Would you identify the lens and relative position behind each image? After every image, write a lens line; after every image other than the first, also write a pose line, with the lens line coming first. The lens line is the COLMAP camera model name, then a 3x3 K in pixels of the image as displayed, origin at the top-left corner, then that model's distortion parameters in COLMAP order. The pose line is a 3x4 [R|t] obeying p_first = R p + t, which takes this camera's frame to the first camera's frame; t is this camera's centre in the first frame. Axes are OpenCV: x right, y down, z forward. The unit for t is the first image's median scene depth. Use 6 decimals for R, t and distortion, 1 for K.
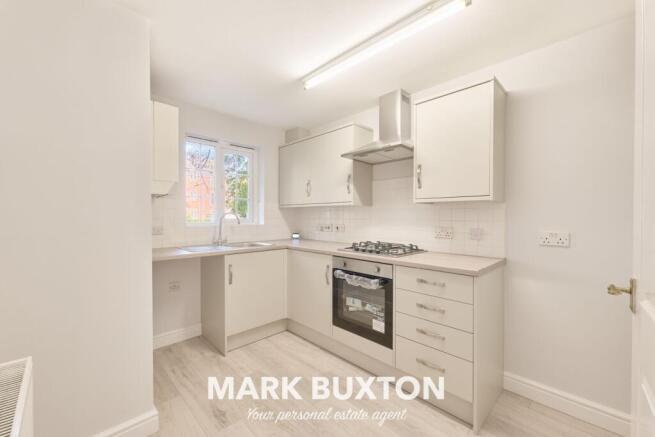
lens RADIAL K [[267.8, 0, 326.0], [0, 267.8, 216.9], [0, 0, 1]] dist [0.000015, -0.000791]
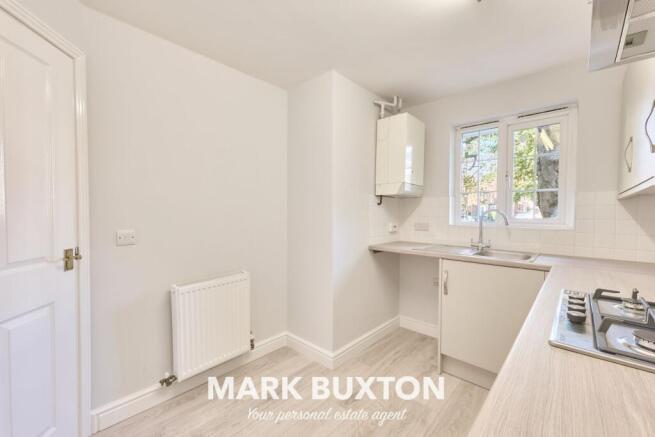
lens RADIAL K [[267.8, 0, 326.0], [0, 267.8, 217.6], [0, 0, 1]] dist [0.000015, -0.000791]
pose [[0.038329, 0.019622, -0.999073, 0.443708], [-0.011662, 0.999748, 0.019187, -0.002853], [0.999197, 0.010915, 0.038548, 0.555641]]
